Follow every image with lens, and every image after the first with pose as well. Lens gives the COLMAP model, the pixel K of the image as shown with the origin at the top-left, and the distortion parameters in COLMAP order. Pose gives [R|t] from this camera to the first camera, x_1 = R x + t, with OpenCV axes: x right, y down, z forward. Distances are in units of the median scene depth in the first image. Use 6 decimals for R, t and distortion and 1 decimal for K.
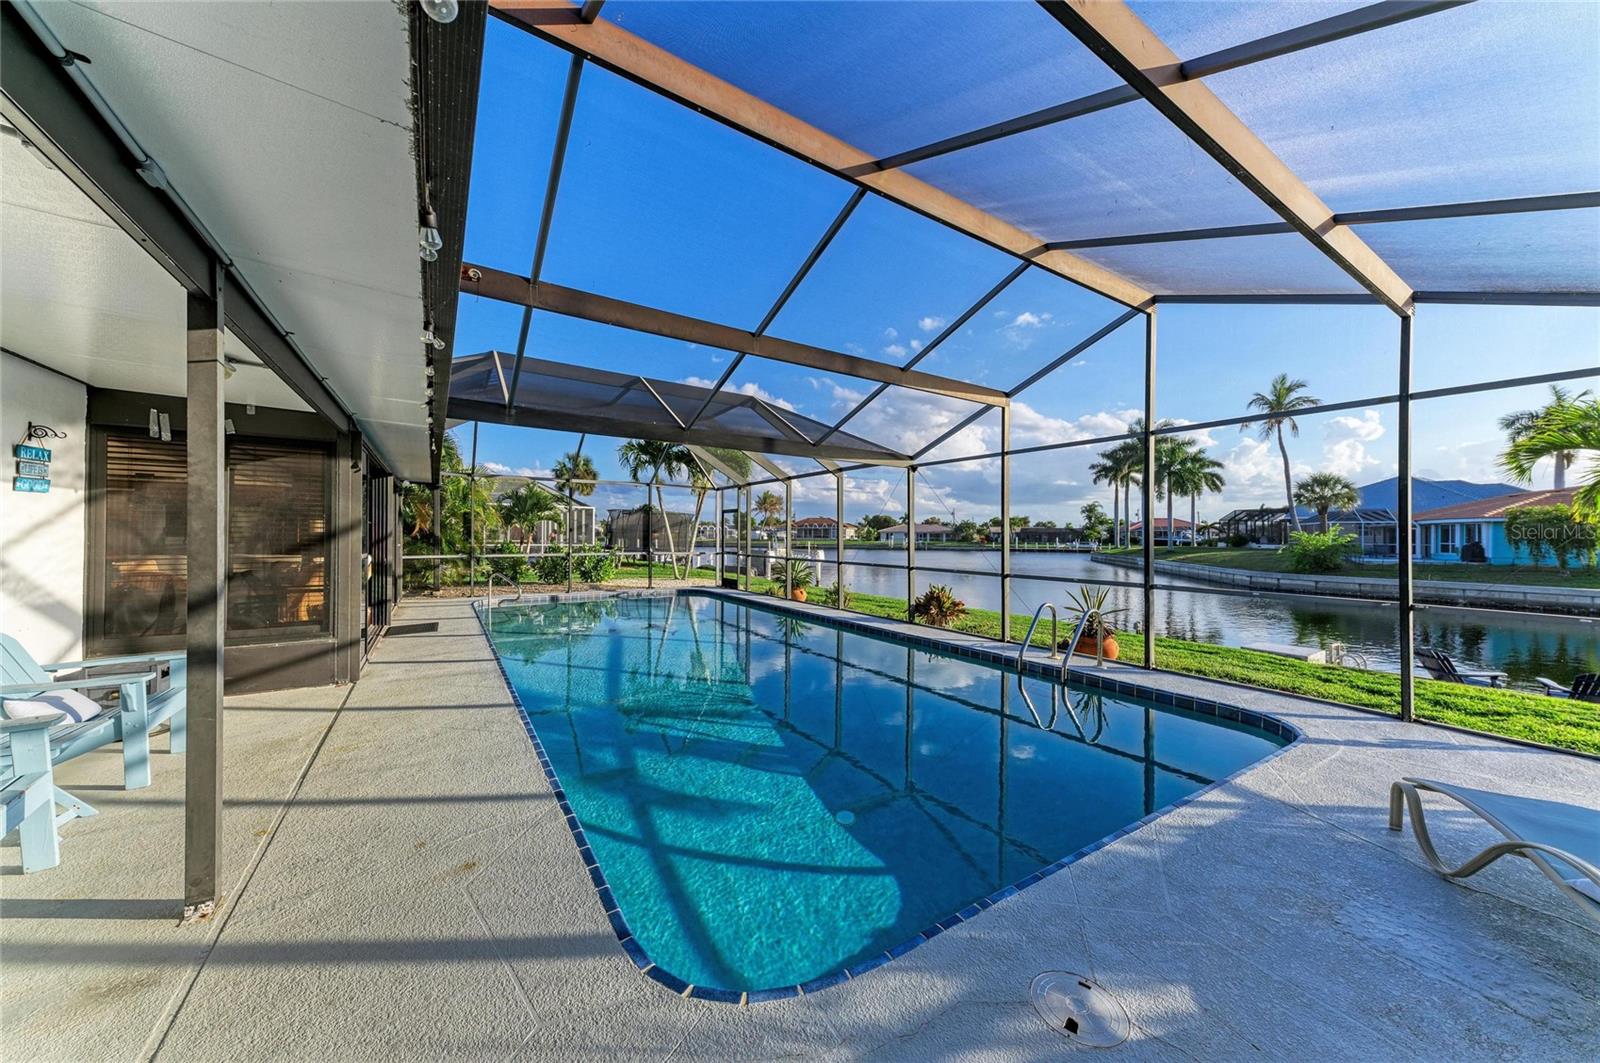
lens RADIAL K [[543.2, 0, 789.3], [0, 543.2, 535.3], [0, 0, 1]] dist [0.001710, -0.000411]
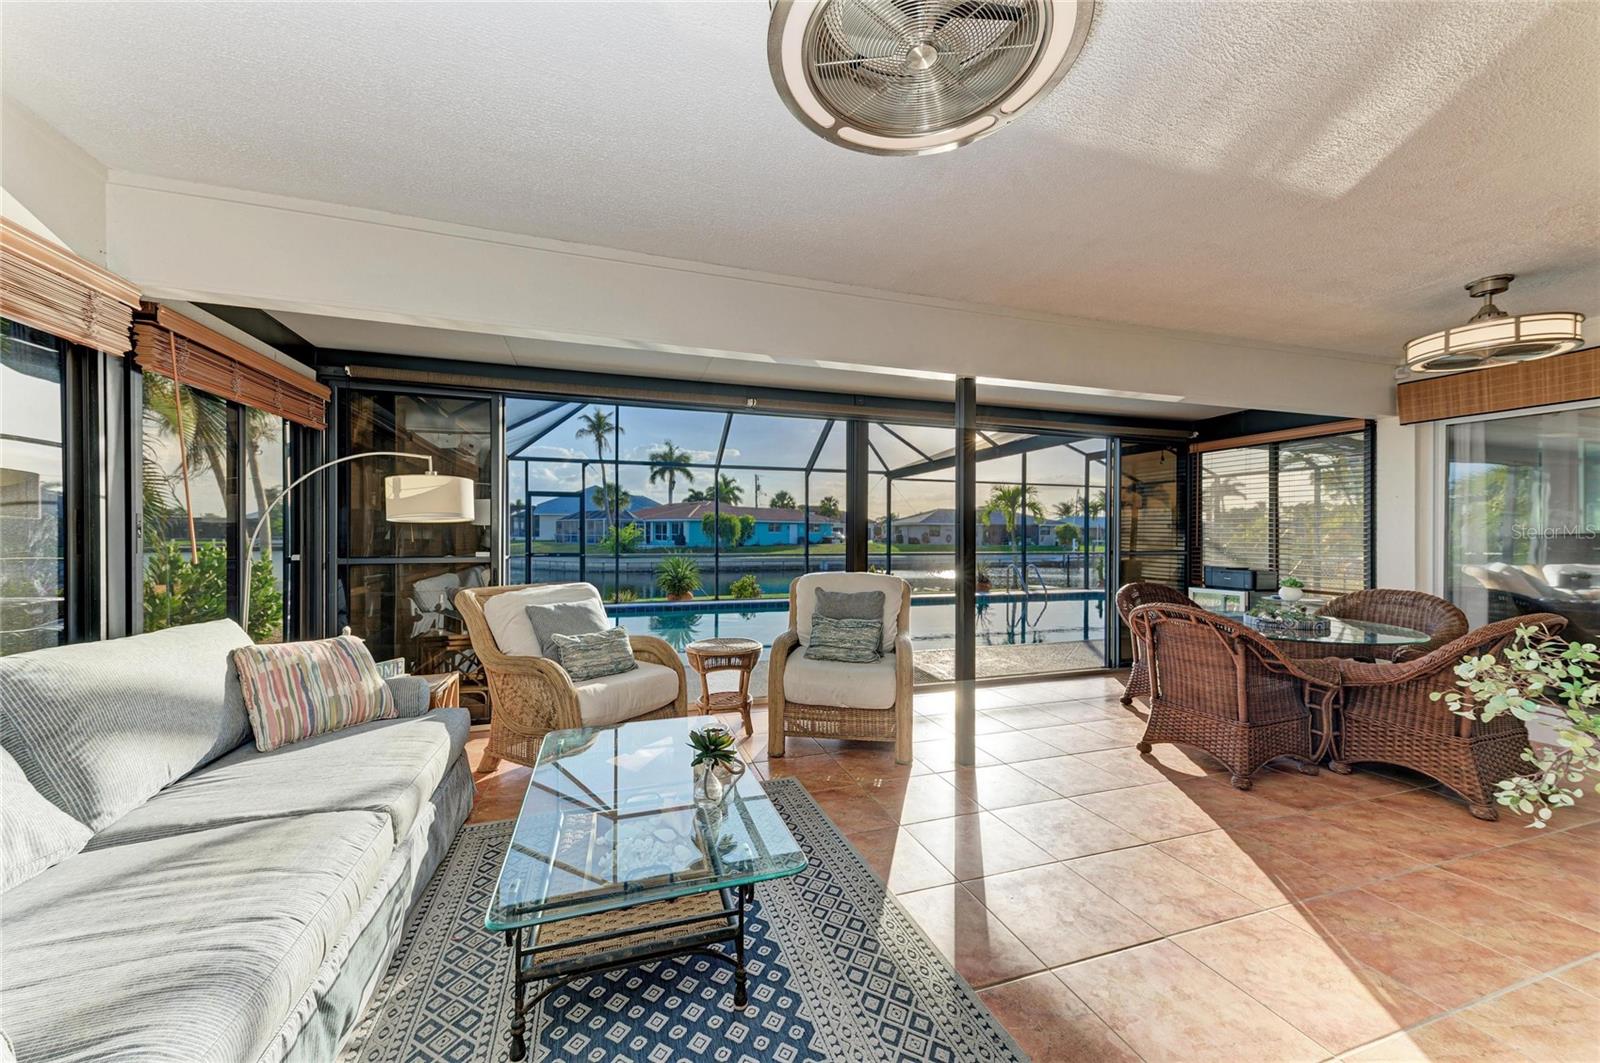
lens RADIAL K [[583.5, 0, 790.5], [0, 583.5, 540.8], [0, 0, 1]] dist [0.011411, -0.002405]
pose [[0.252256, -0.020689, 0.967439, -0.213269], [-0.000414, 0.999769, 0.021488, -0.001132], [-0.967660, -0.005821, 0.252189, 0.158287]]
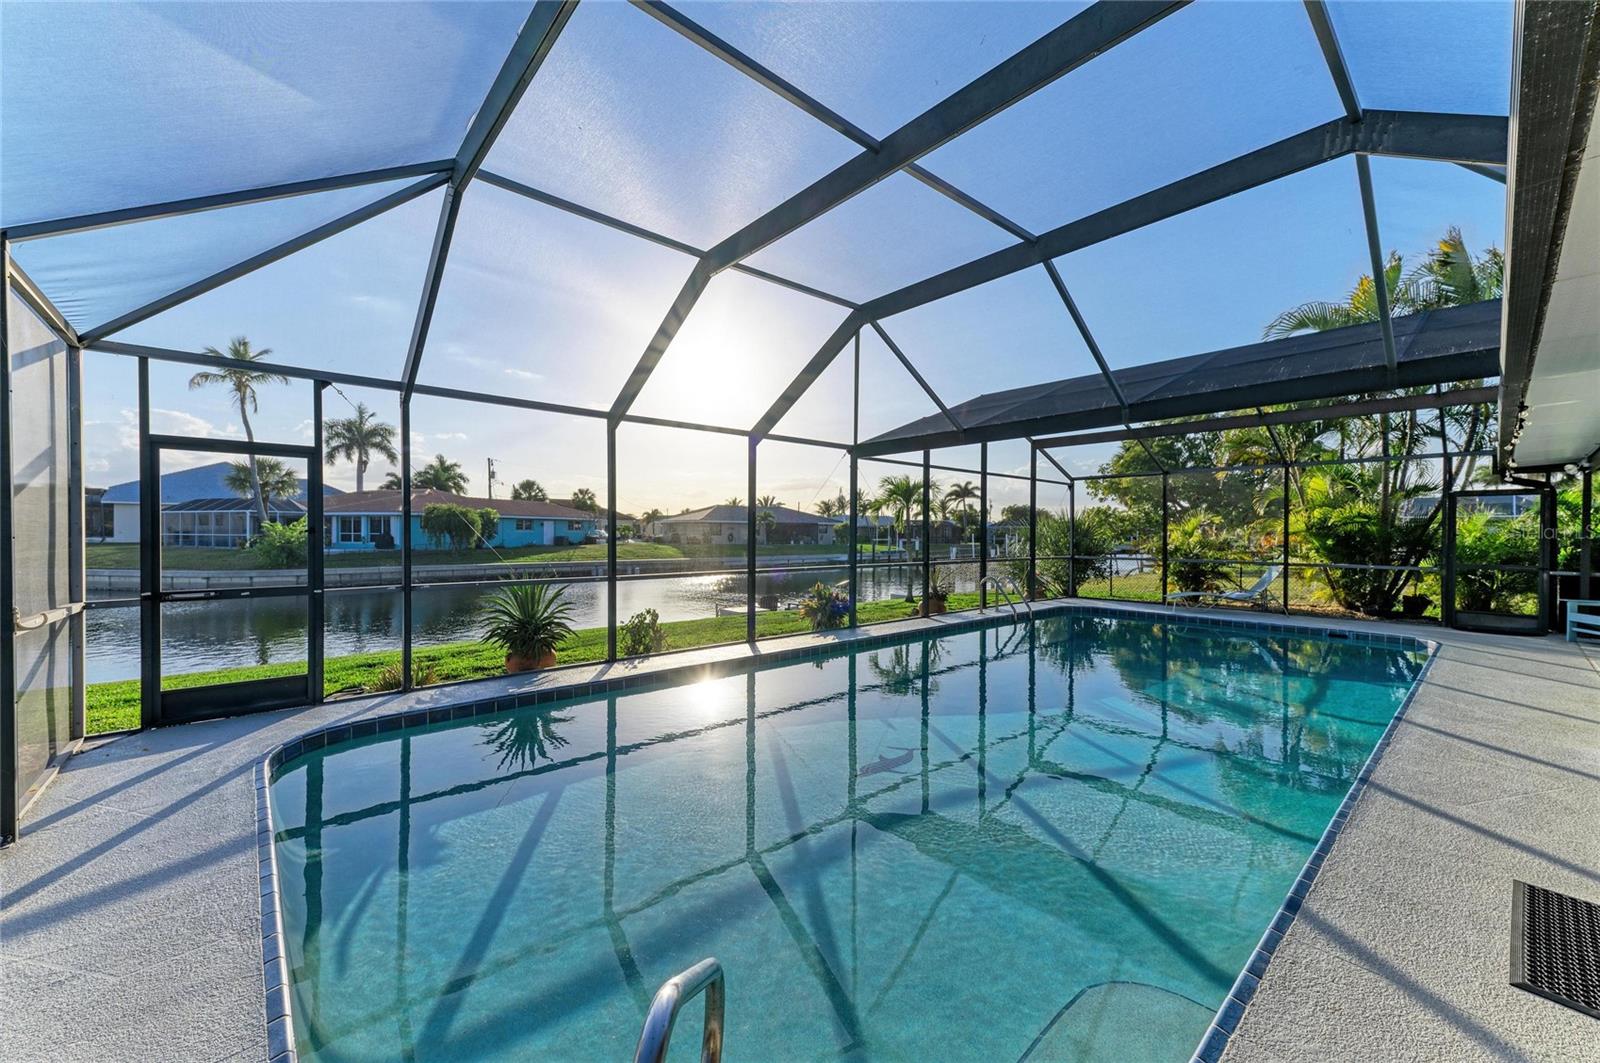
lens RADIAL K [[621.2, 0, 800.5], [0, 621.2, 541.3], [0, 0, 1]] dist [0.017052, -0.000445]
pose [[-0.171271, -0.023955, 0.984933, -0.141853], [-0.004127, 0.999713, 0.023597, -0.001833], [-0.985215, -0.000024, -0.171321, 0.223445]]
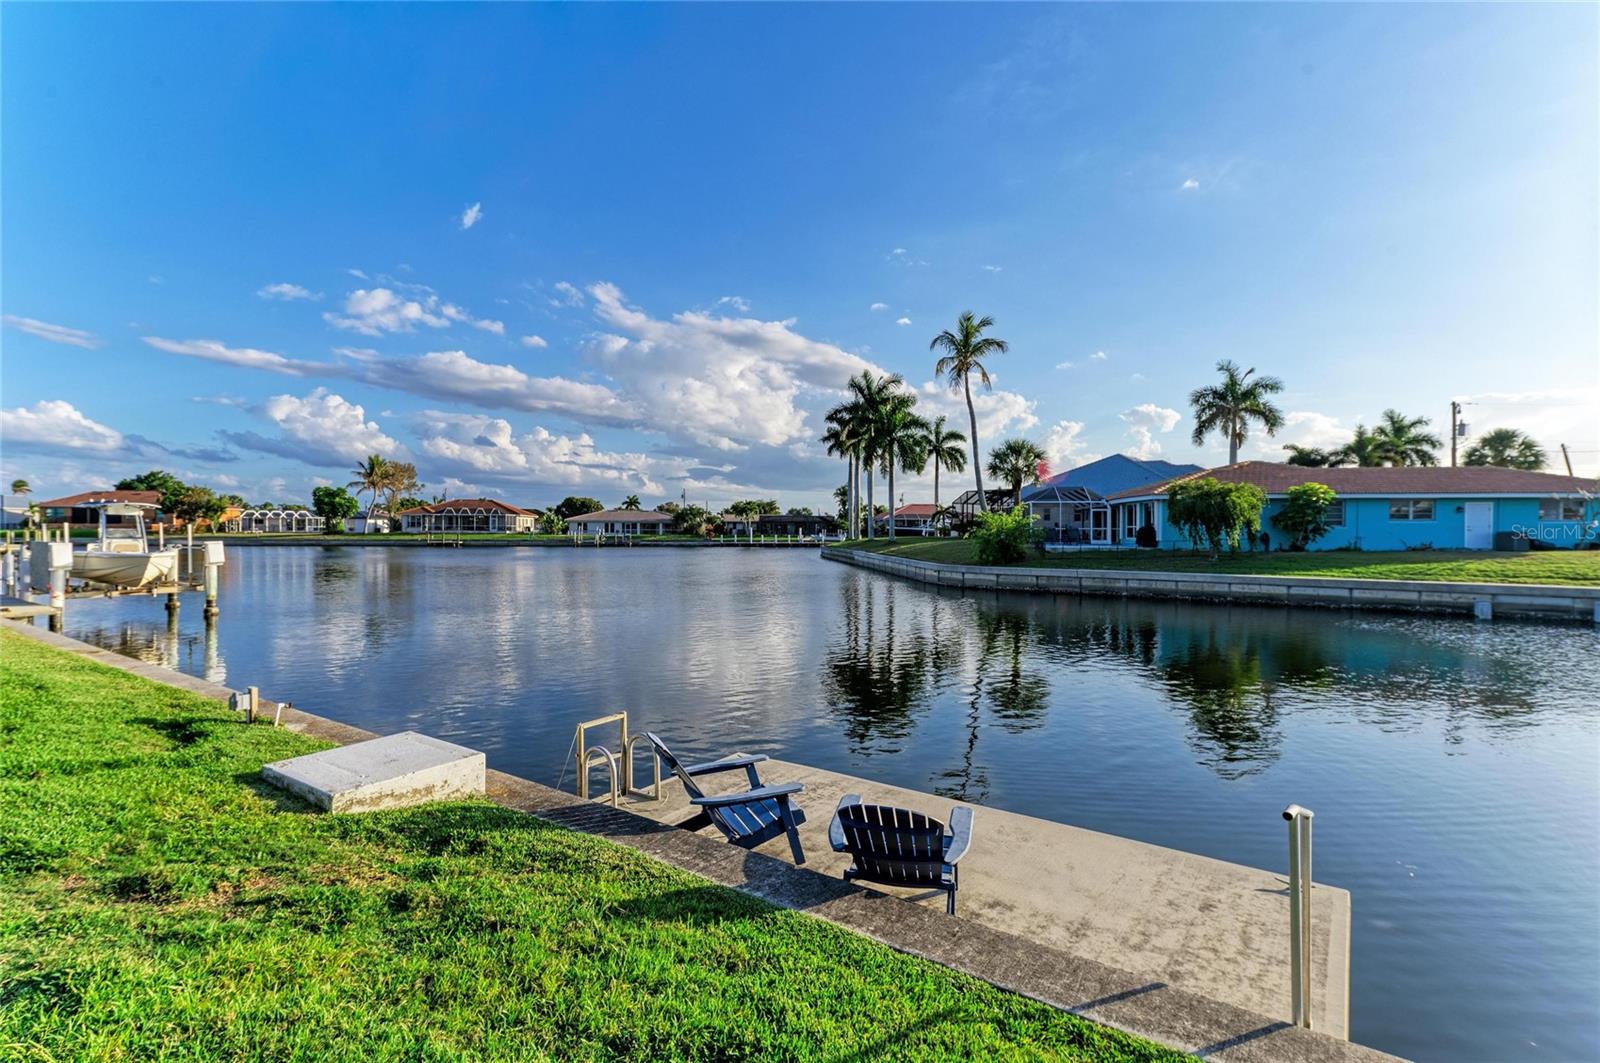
lens RADIAL K [[740.7, 0, 807.2], [0, 740.7, 532.7], [0, 0, 1]] dist [0.020866, -0.003314]
pose [[0.918165, -0.007602, 0.396125, 0.195735], [0.005649, 0.999965, 0.006095, 0.010656], [-0.396158, -0.003358, 0.918176, 0.089931]]
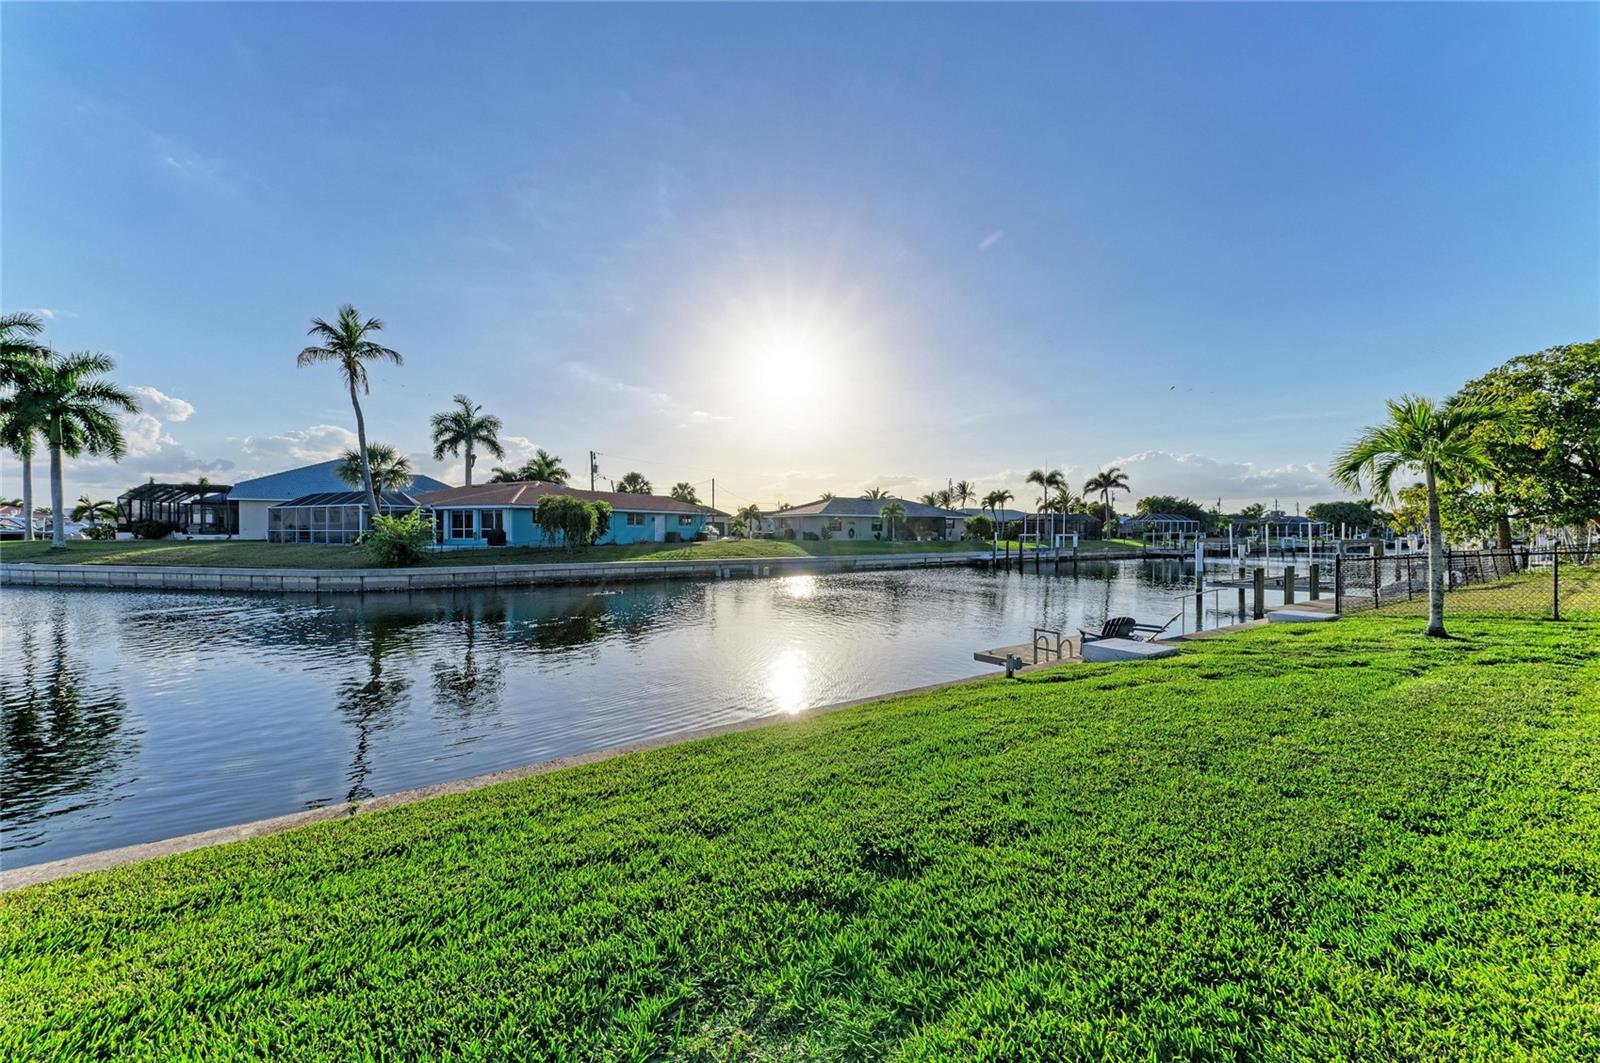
lens RADIAL K [[621.2, 0, 792.8], [0, 621.2, 544.3], [0, 0, 1]] dist [0.017052, -0.000445]
pose [[-0.045167, -0.031498, 0.998483, 0.009395], [0.000880, 0.999501, 0.031570, 0.005543], [-0.998979, 0.002305, -0.045117, 0.304954]]
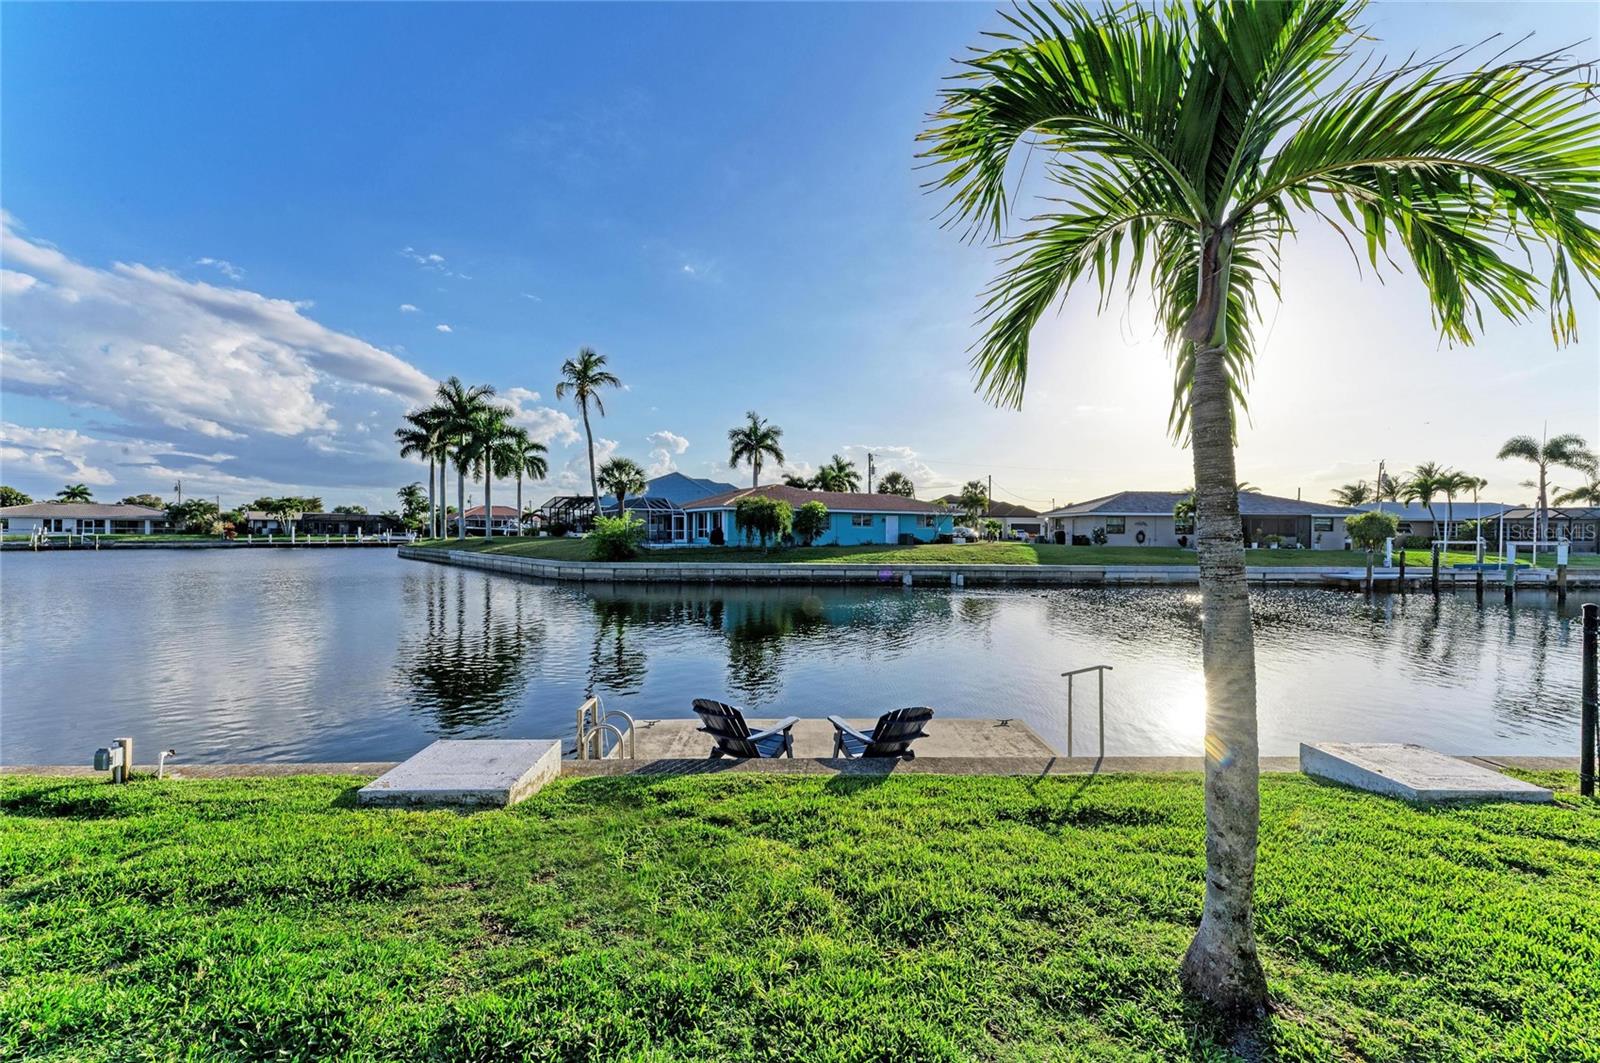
lens RADIAL K [[621.2, 0, 797.4], [0, 621.2, 532.4], [0, 0, 1]] dist [0.017052, -0.000445]
pose [[0.506219, -0.007822, 0.862369, 0.129284], [-0.000478, 0.999956, 0.009350, 0.006788], [-0.862405, -0.005145, 0.506193, 0.116625]]
